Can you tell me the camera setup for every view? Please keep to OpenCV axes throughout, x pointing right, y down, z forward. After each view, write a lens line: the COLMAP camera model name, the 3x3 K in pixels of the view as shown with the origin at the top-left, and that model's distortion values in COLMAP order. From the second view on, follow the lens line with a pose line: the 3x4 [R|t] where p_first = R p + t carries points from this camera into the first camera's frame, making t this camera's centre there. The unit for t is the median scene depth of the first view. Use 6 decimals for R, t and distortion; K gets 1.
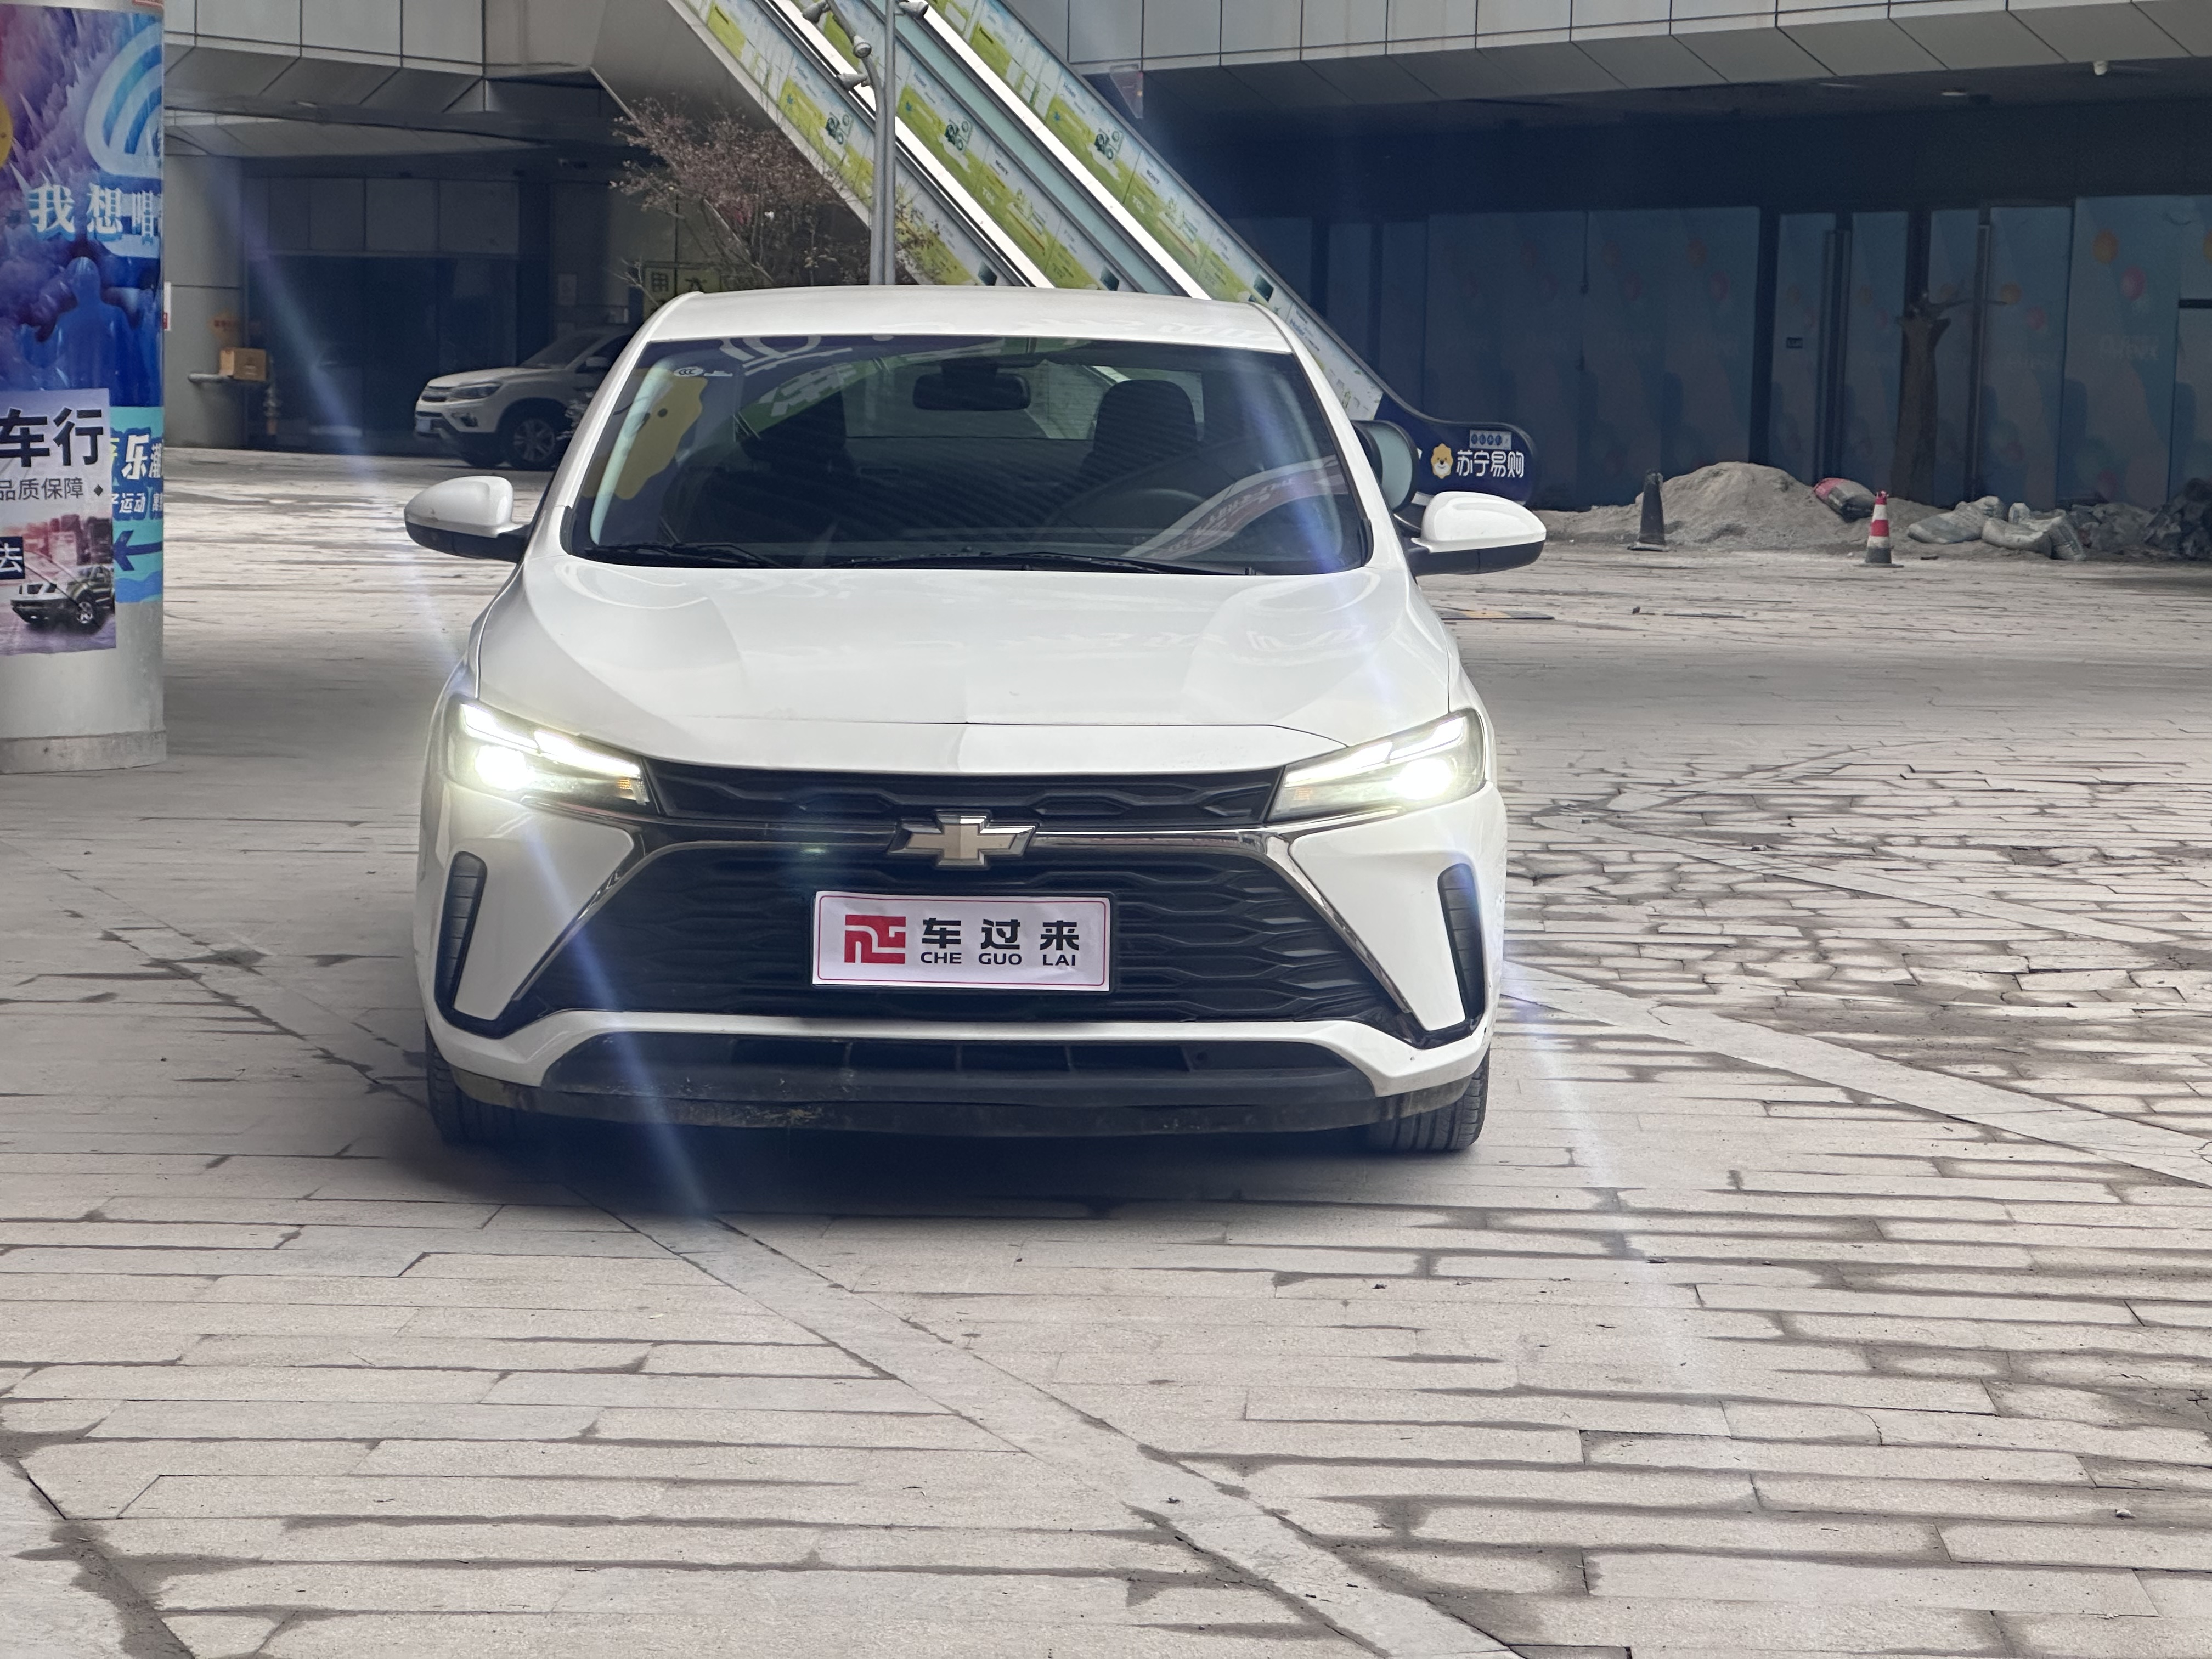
lens RADIAL K [[4922.8, 0, 1089.0], [0, 4922.8, 781.7], [0, 0, 1]] dist [0.224137, 0.000000]
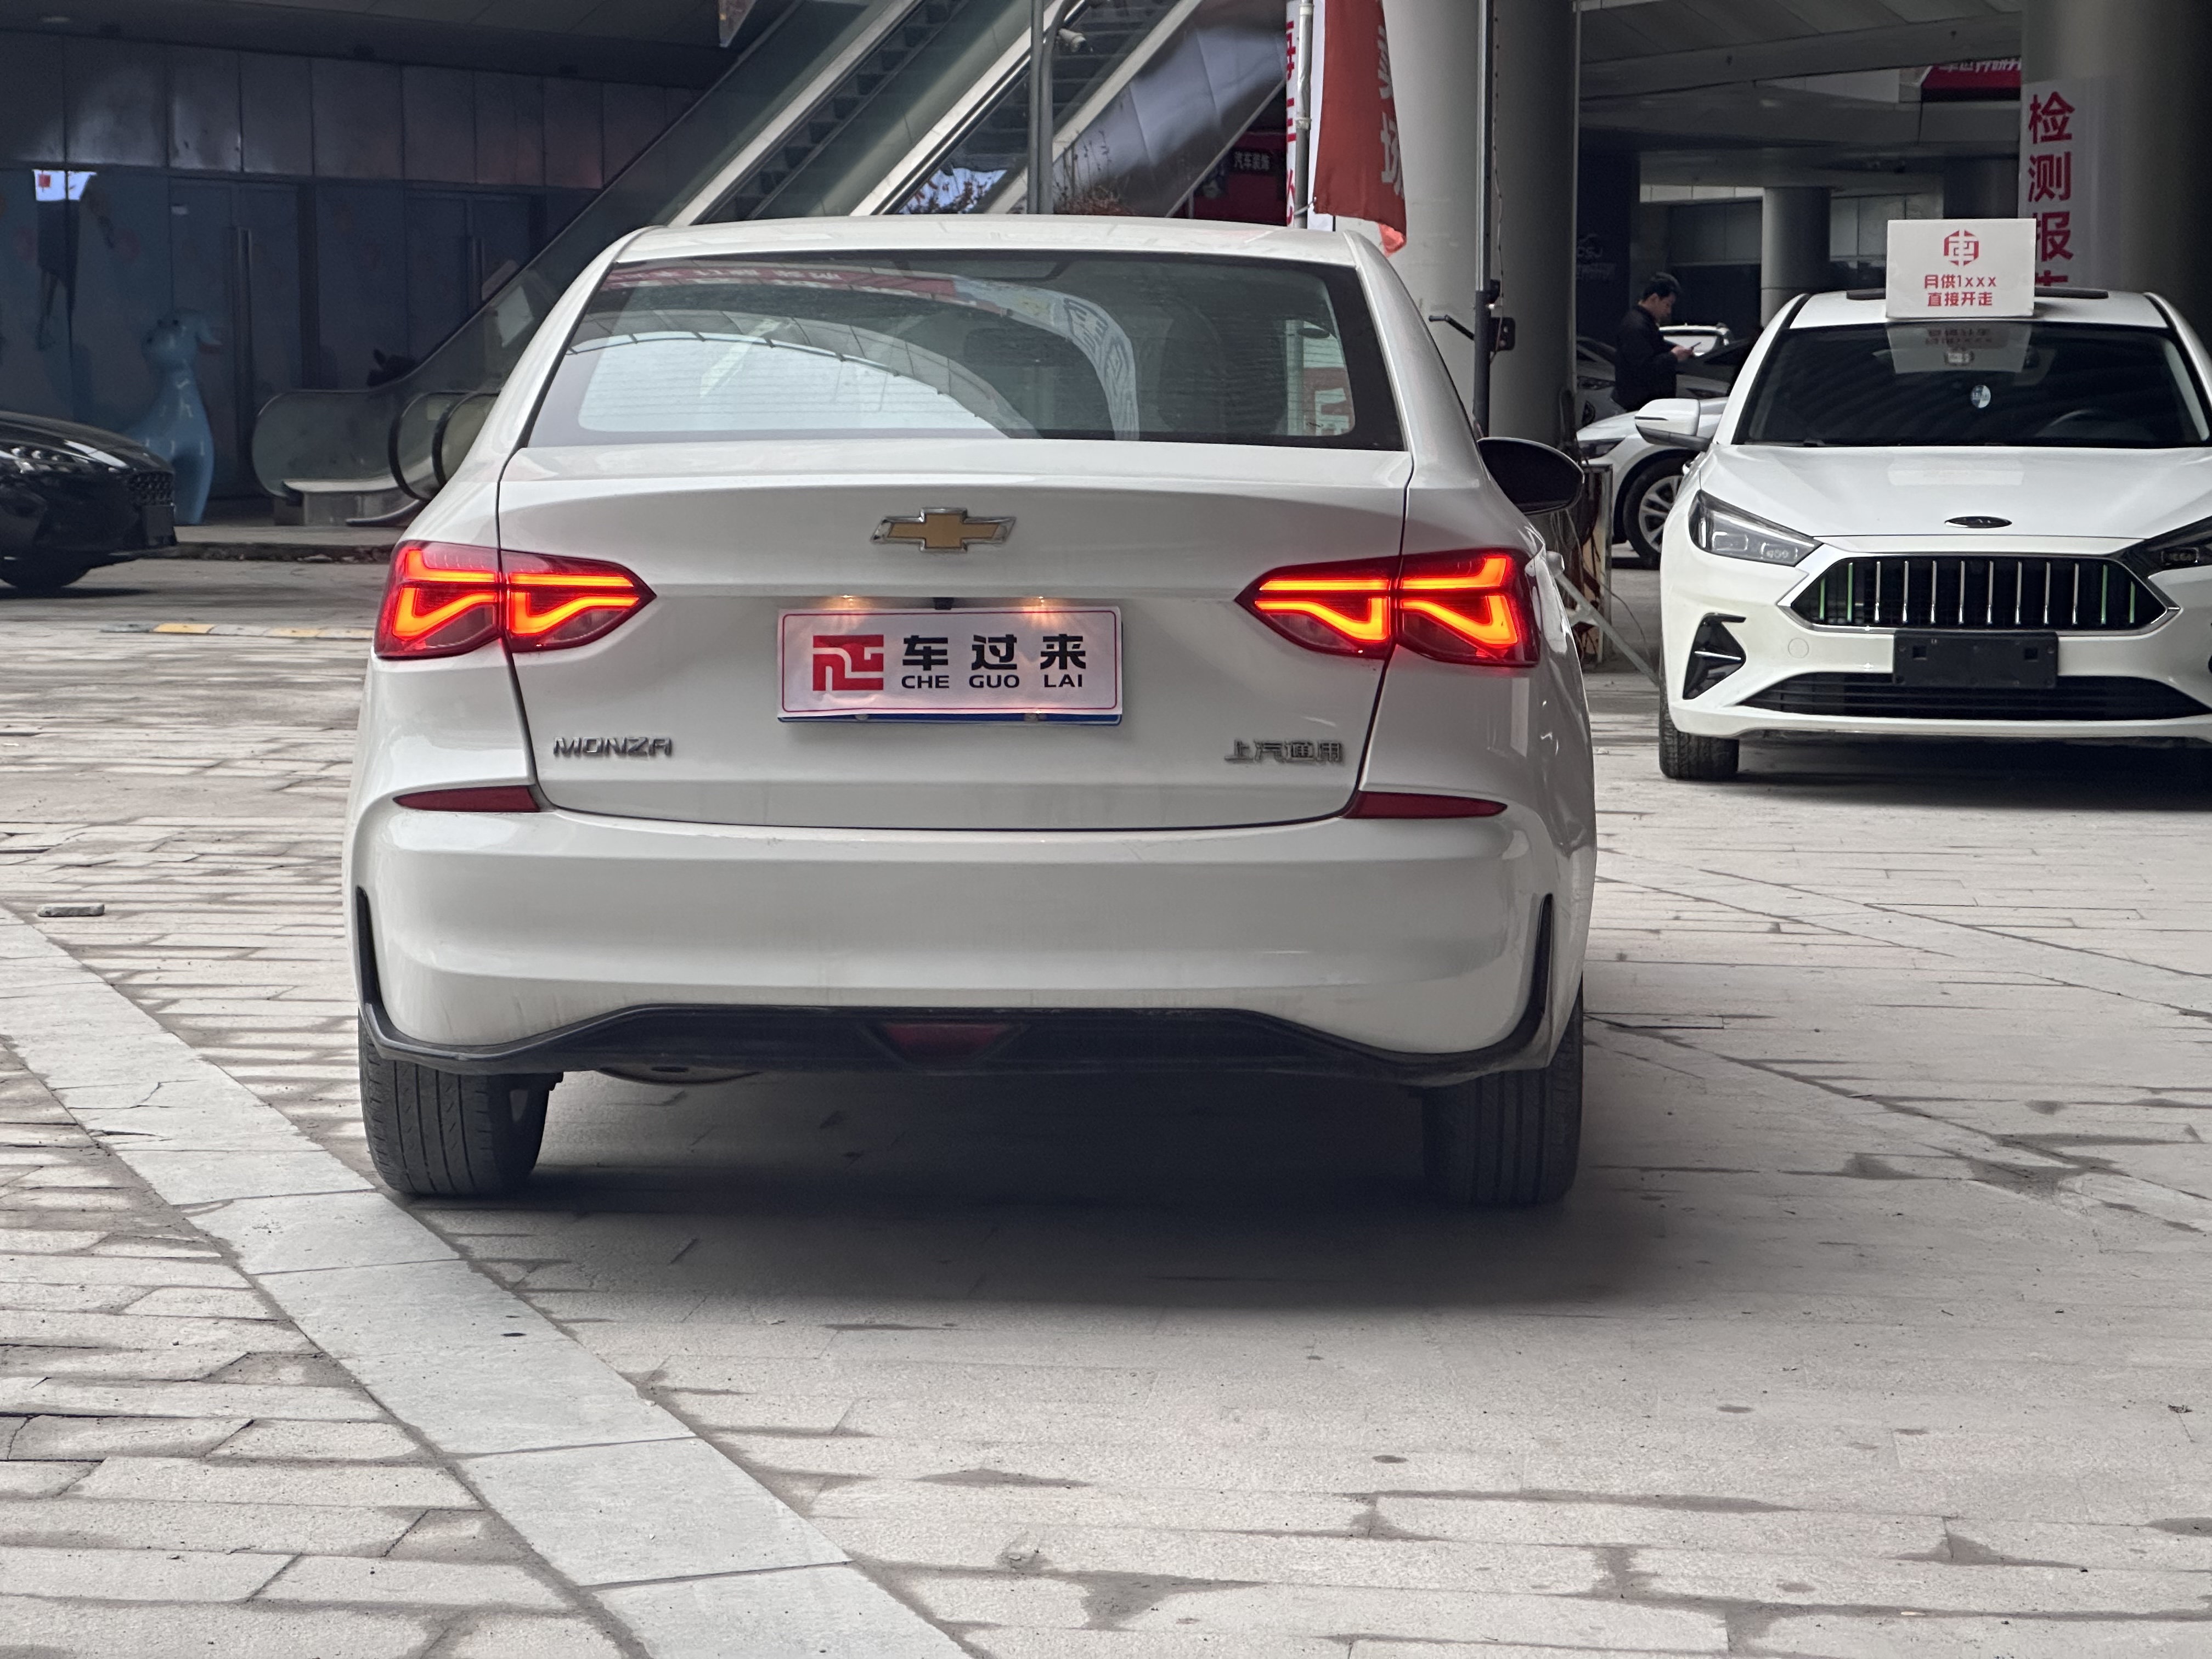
lens RADIAL K [[4922.8, 0, 1102.7], [0, 4922.8, 812.1], [0, 0, 1]] dist [0.224137, 0.000000]
pose [[-0.998780, -0.022035, 0.044183, -0.052061], [-0.013861, 0.984037, 0.177422, -0.098502], [-0.047388, 0.176594, -0.983142, 1.205887]]
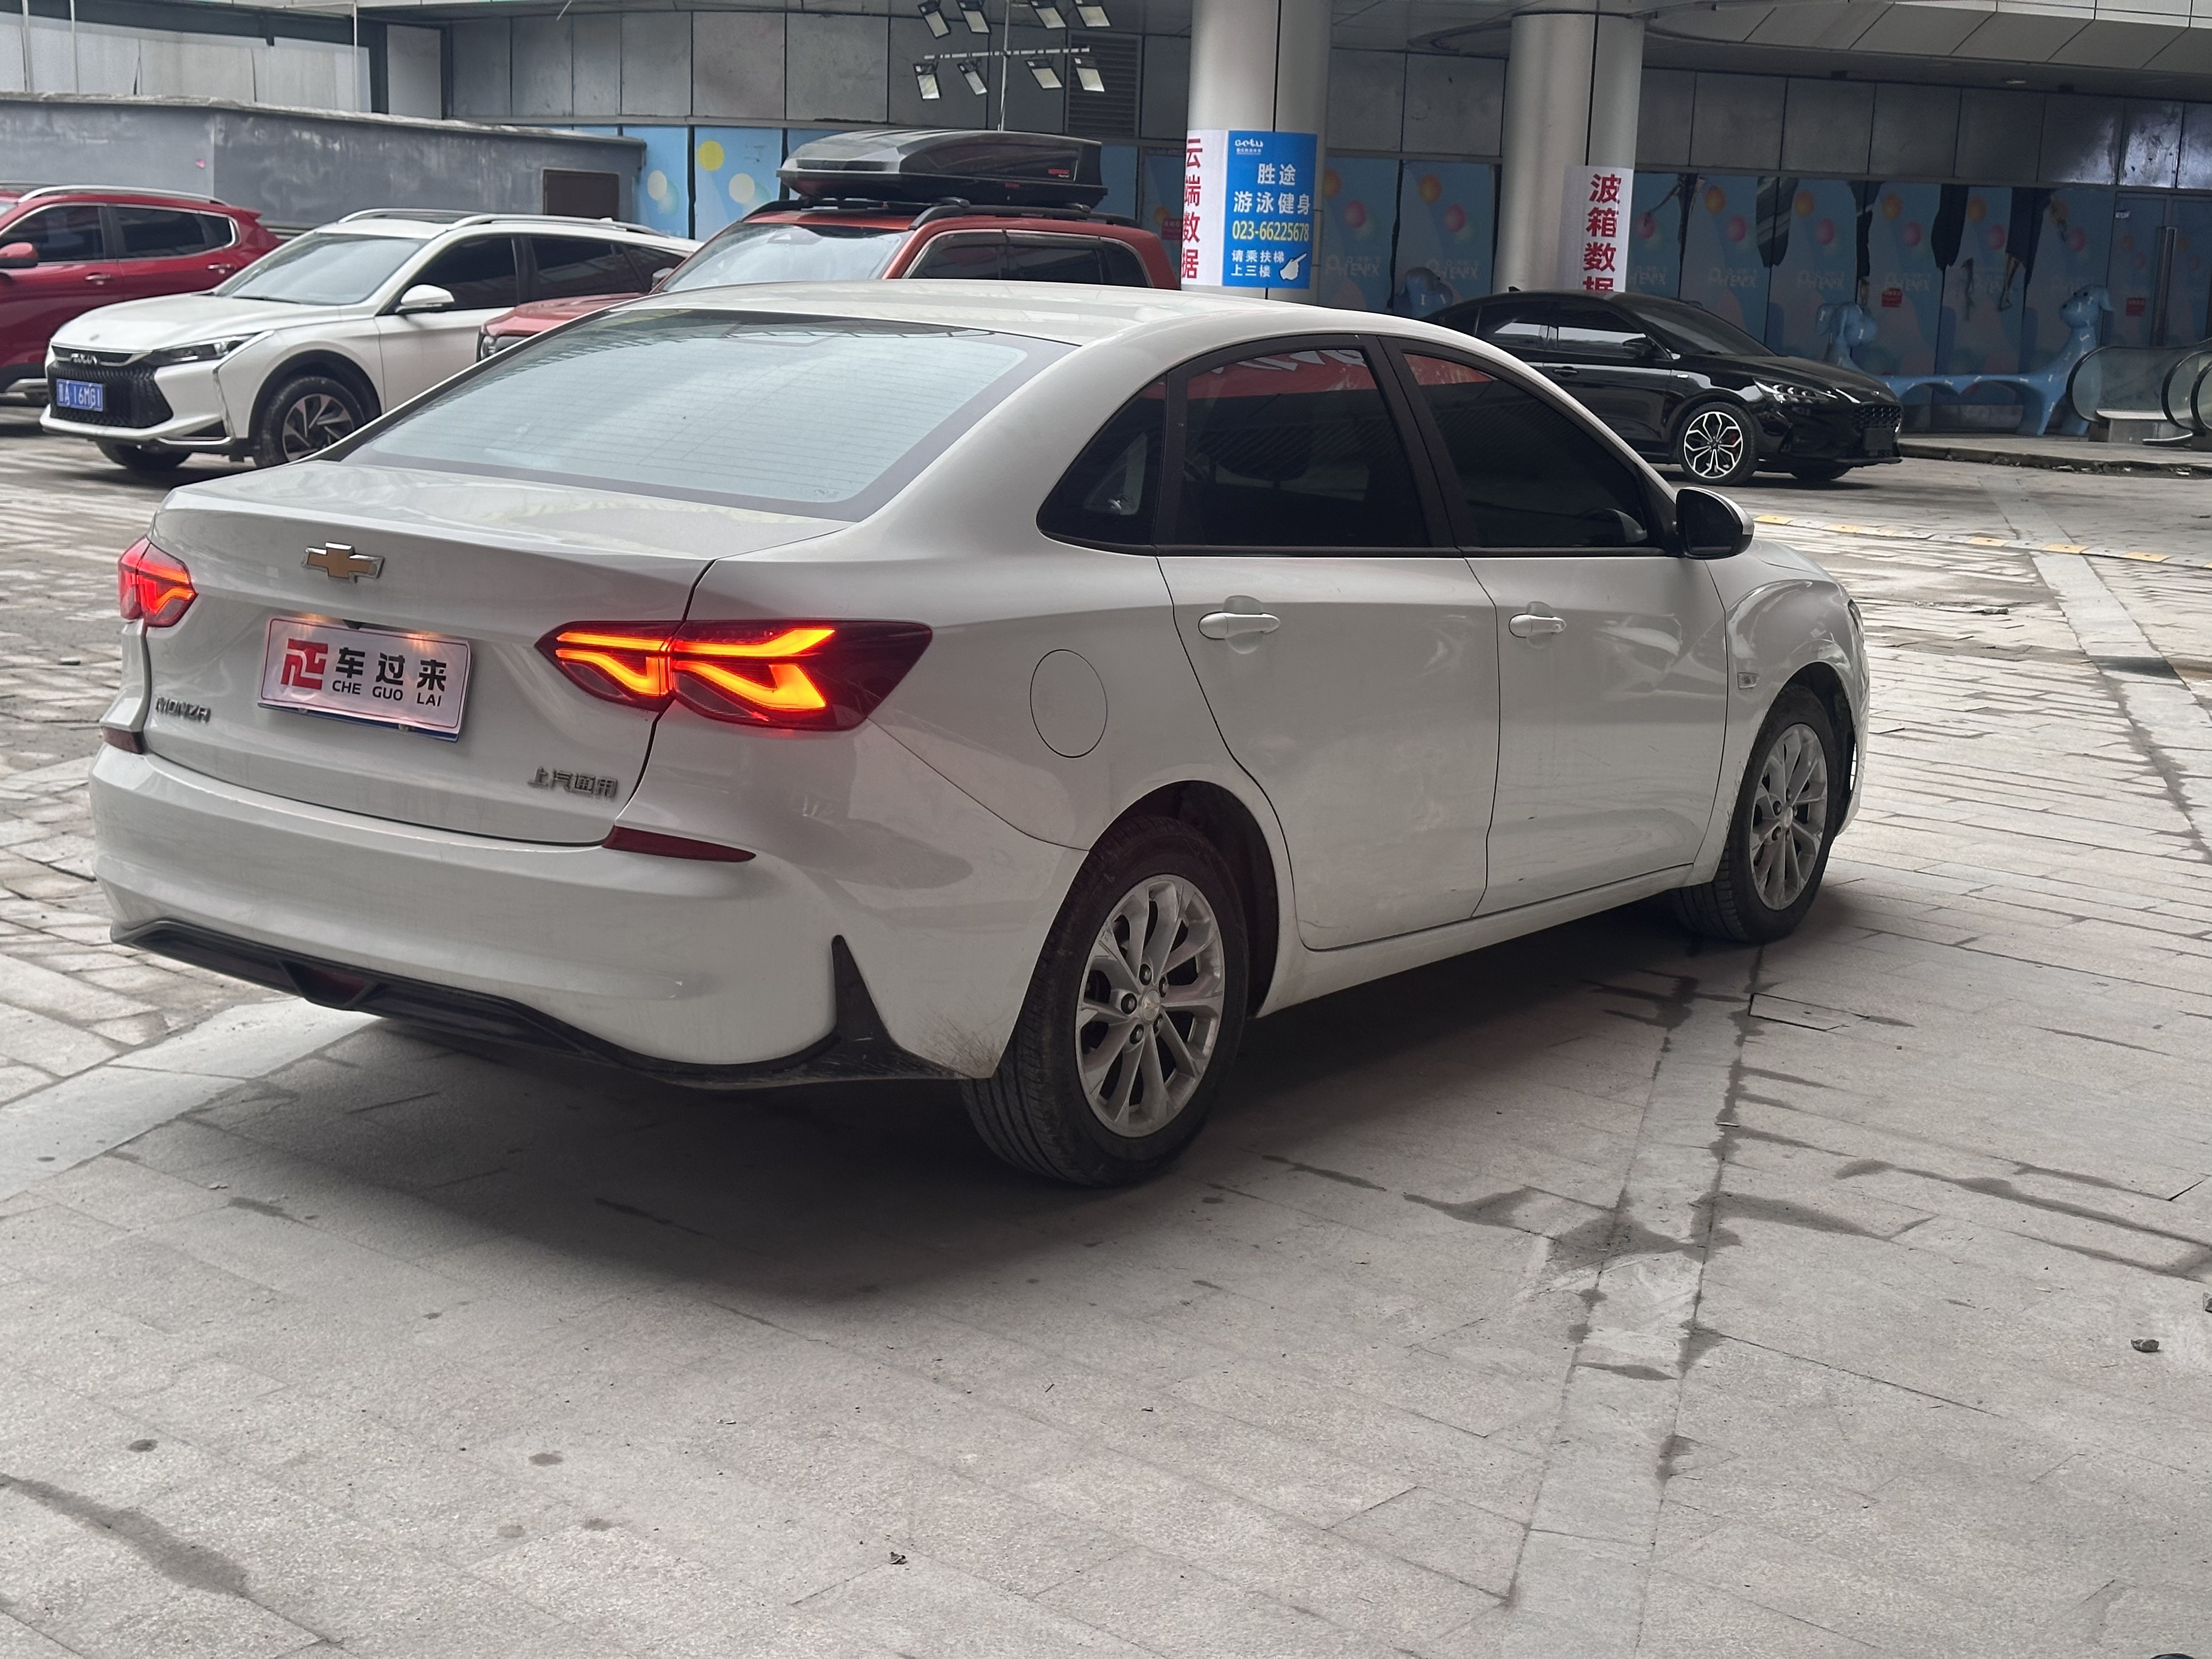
lens RADIAL K [[3060.2, 0, 1098.4], [0, 3060.2, 846.7], [0, 0, 1]] dist [0.119939, 0.000000]
pose [[-0.801189, -0.161657, 0.576162, -0.262954], [-0.003246, 0.963980, 0.265956, -0.102689], [-0.598402, 0.211211, -0.772855, 0.991556]]
